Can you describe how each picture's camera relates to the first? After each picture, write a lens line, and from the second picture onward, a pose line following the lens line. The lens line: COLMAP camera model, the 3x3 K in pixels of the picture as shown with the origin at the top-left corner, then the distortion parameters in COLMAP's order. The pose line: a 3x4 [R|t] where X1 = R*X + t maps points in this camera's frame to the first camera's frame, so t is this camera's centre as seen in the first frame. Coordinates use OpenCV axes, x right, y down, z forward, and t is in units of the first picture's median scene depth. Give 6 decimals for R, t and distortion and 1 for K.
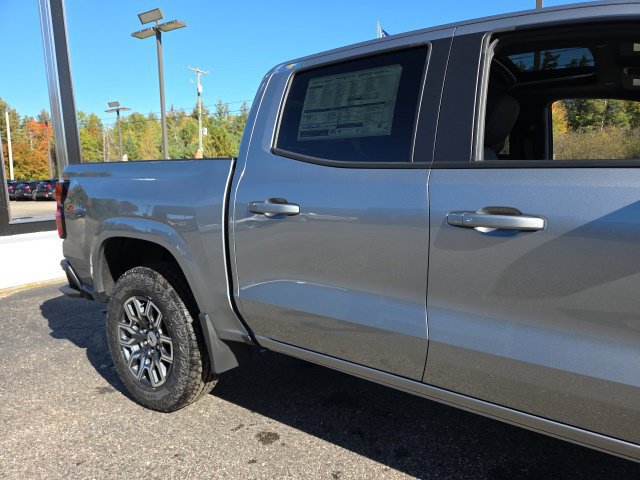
lens RADIAL K [[429.6, 0, 324.0], [0, 429.6, 236.5], [0, 0, 1]] dist [0.042505, -0.005435]
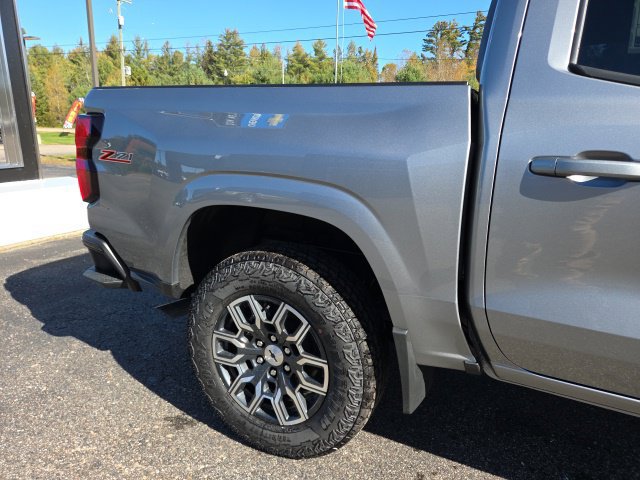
lens RADIAL K [[429.6, 0, 324.0], [0, 429.6, 236.5], [0, 0, 1]] dist [0.042505, -0.005435]
pose [[0.986684, 0.000797, 0.162646, -0.434476], [-0.017526, 0.994687, 0.101447, -0.020201], [-0.161701, -0.102946, 0.981455, 0.345603]]
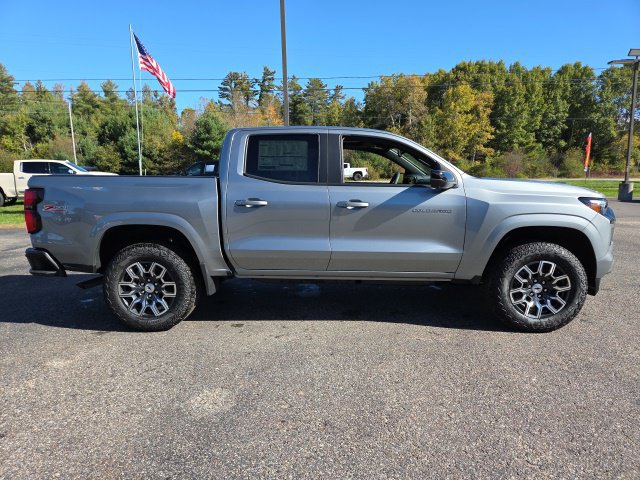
lens RADIAL K [[428.4, 0, 318.2], [0, 428.4, 242.1], [0, 0, 1]] dist [0.068359, -0.055823]
pose [[0.837776, -0.073240, 0.541080, -0.734690], [0.065347, 0.997290, 0.033812, 0.054713], [-0.542089, 0.007032, 0.840291, -0.682970]]
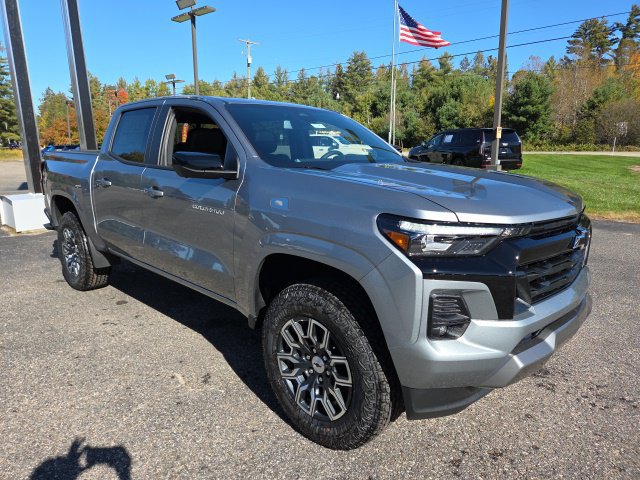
lens RADIAL K [[427.8, 0, 317.6], [0, 427.8, 232.6], [0, 0, 1]] dist [0.071021, -0.053341]
pose [[0.987415, 0.044380, -0.151796, 0.886920], [-0.034018, 0.996953, 0.070194, -0.005232], [0.154449, -0.064147, 0.985916, -0.644808]]
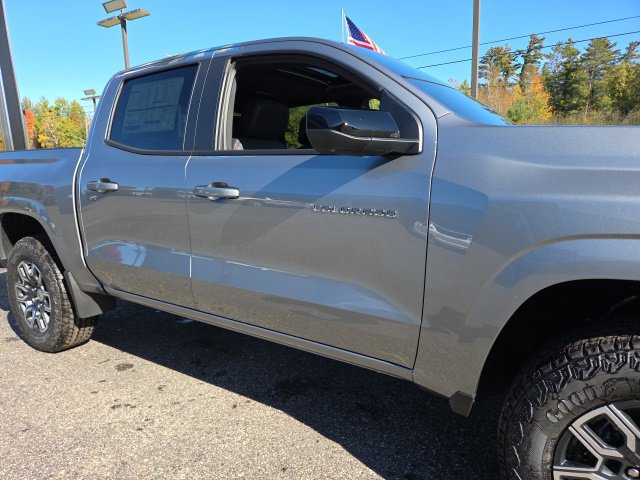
lens RADIAL K [[428.4, 0, 318.2], [0, 428.4, 242.1], [0, 0, 1]] dist [0.068359, -0.055823]
pose [[0.999929, -0.009483, 0.007194, 0.392340], [0.009175, 0.999088, 0.041692, 0.040835], [-0.007583, -0.041623, 0.999105, -0.245398]]
